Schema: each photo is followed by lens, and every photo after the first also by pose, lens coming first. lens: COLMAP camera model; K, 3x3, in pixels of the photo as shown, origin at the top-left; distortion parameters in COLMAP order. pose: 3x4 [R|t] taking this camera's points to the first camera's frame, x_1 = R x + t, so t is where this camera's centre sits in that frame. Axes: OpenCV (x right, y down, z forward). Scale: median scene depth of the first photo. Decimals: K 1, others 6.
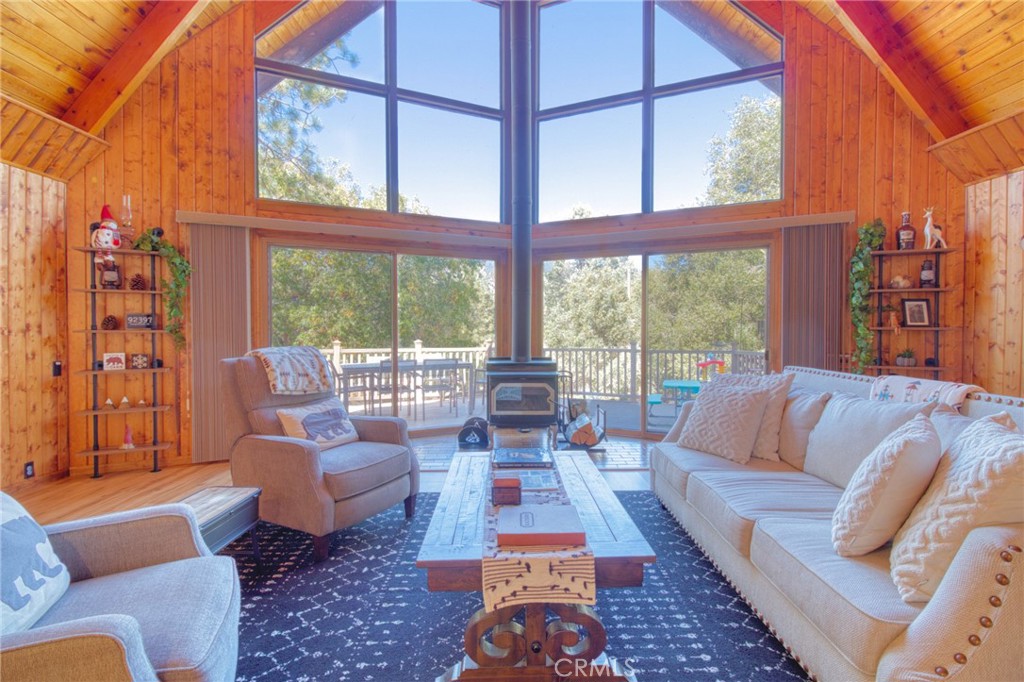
lens RADIAL K [[473.7, 0, 514.3], [0, 473.7, 337.7], [0, 0, 1]] dist [0.000887, -0.009982]
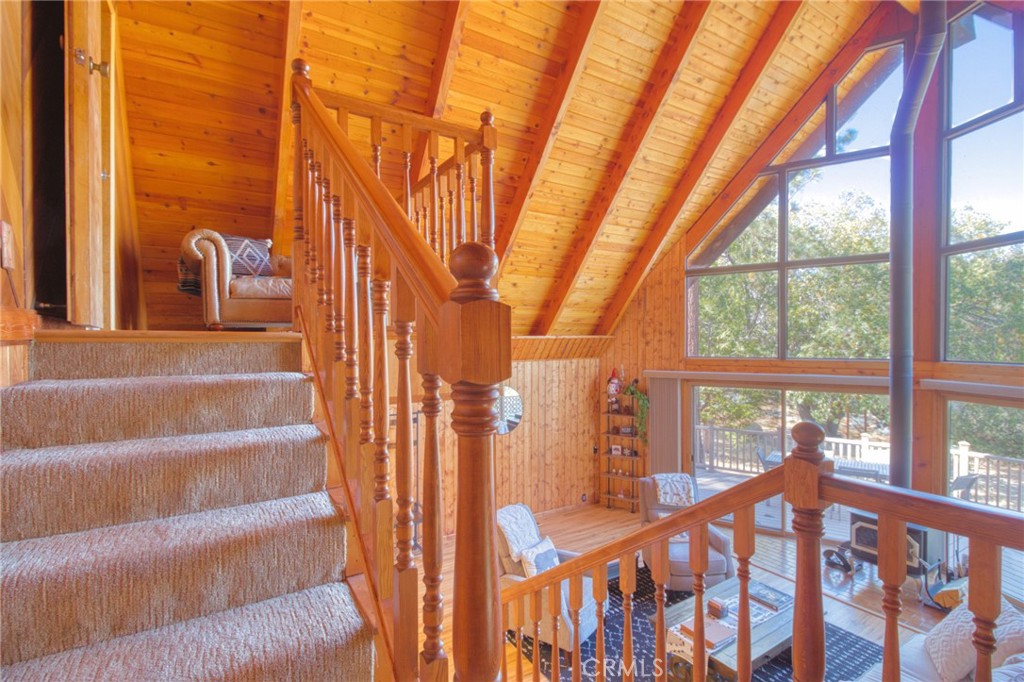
lens RADIAL K [[473.7, 0, 519.7], [0, 473.7, 343.2], [0, 0, 1]] dist [0.000887, -0.009982]
pose [[0.518788, 0.000582, -0.854902, 0.603345], [-0.015940, 0.999833, -0.008993, -0.362464], [0.854754, 0.018293, 0.518711, -0.352598]]
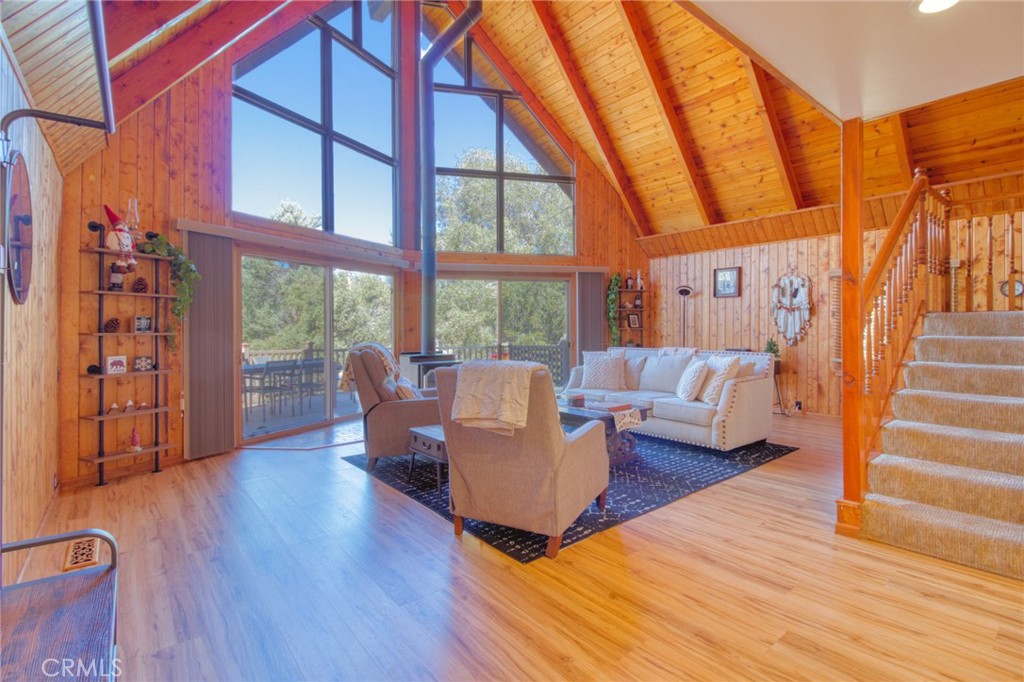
lens RADIAL K [[473.7, 0, 515.1], [0, 473.7, 331.8], [0, 0, 1]] dist [0.000887, -0.009982]
pose [[0.791705, -0.007408, 0.610859, -0.790319], [0.018935, 0.999744, -0.012417, 0.009743], [-0.610611, 0.021398, 0.791642, -0.287710]]
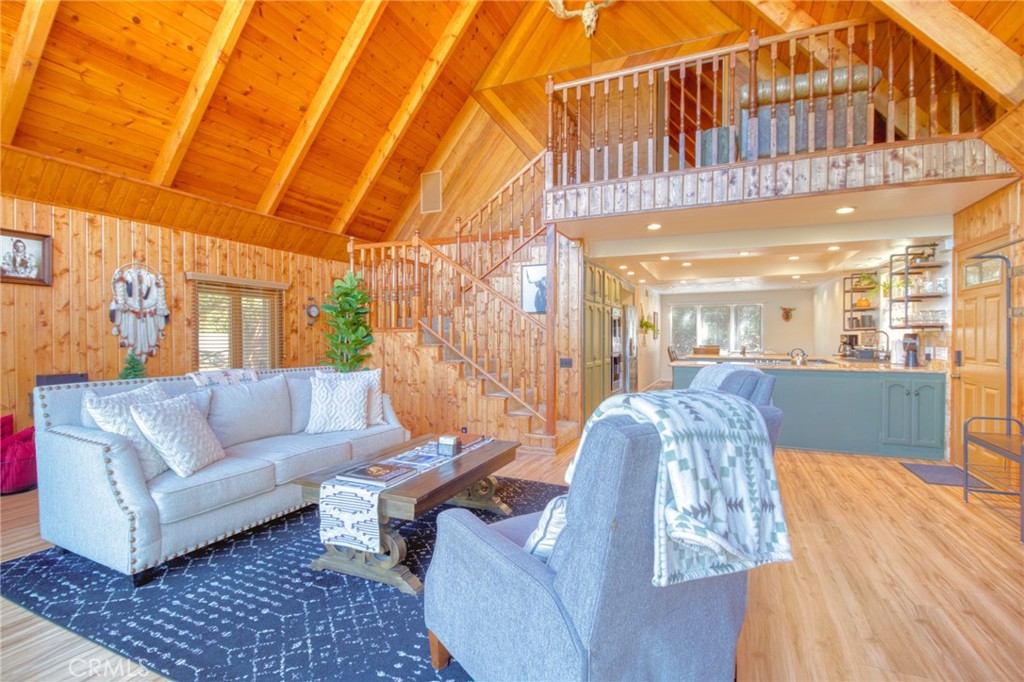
lens RADIAL K [[473.7, 0, 518.5], [0, 473.7, 343.8], [0, 0, 1]] dist [0.000887, -0.009982]
pose [[-0.909165, -0.005407, 0.416401, -0.415204], [0.010208, 0.999326, 0.035265, -0.027761], [-0.416311, 0.036312, -0.908497, 1.126715]]
